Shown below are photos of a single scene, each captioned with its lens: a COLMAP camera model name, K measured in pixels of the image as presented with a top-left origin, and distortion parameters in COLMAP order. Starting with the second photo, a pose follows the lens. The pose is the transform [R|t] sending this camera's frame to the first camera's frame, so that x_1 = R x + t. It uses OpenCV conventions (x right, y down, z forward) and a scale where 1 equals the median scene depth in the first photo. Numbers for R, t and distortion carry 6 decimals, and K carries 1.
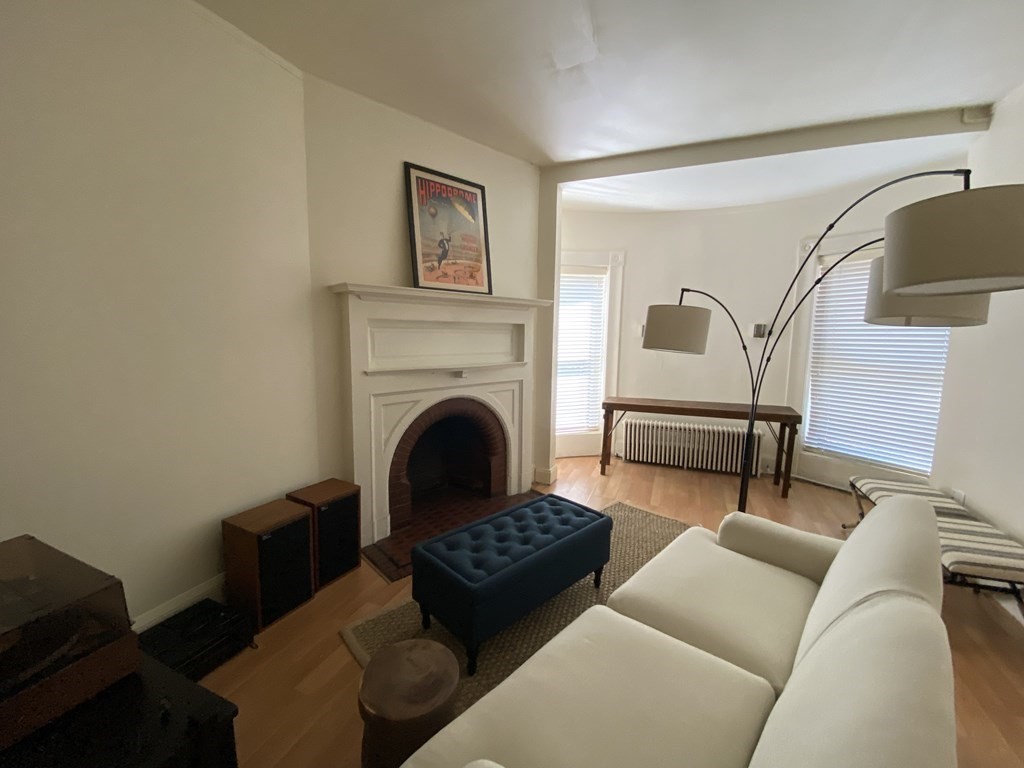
lens RADIAL K [[420.7, 0, 512.2], [0, 420.7, 380.1], [0, 0, 1]] dist [-0.015632, -0.003197]
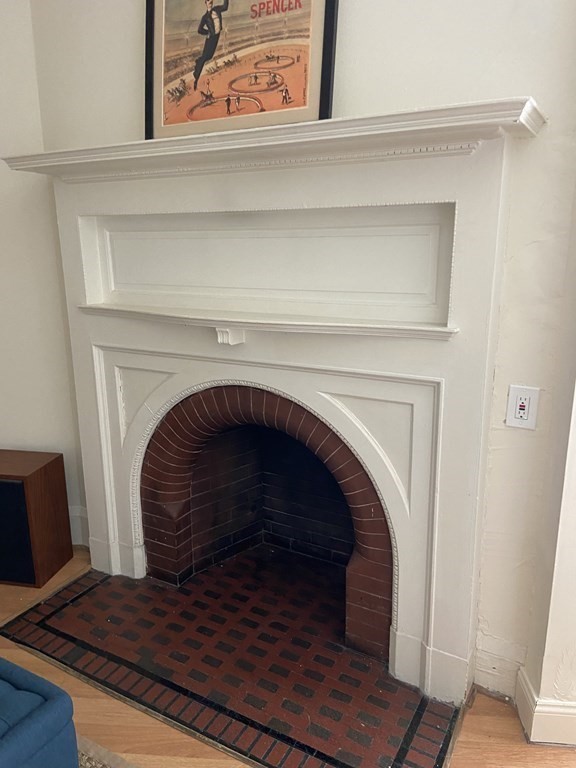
lens RADIAL K [[578.5, 0, 288.2], [0, 578.5, 384.0], [0, 0, 1]] dist [-0.004577, -0.006973]
pose [[0.309200, 0.213998, -0.926607, 0.478951], [-0.101121, 0.976227, 0.191715, -0.087203], [0.945606, 0.034421, 0.323489, 0.899224]]
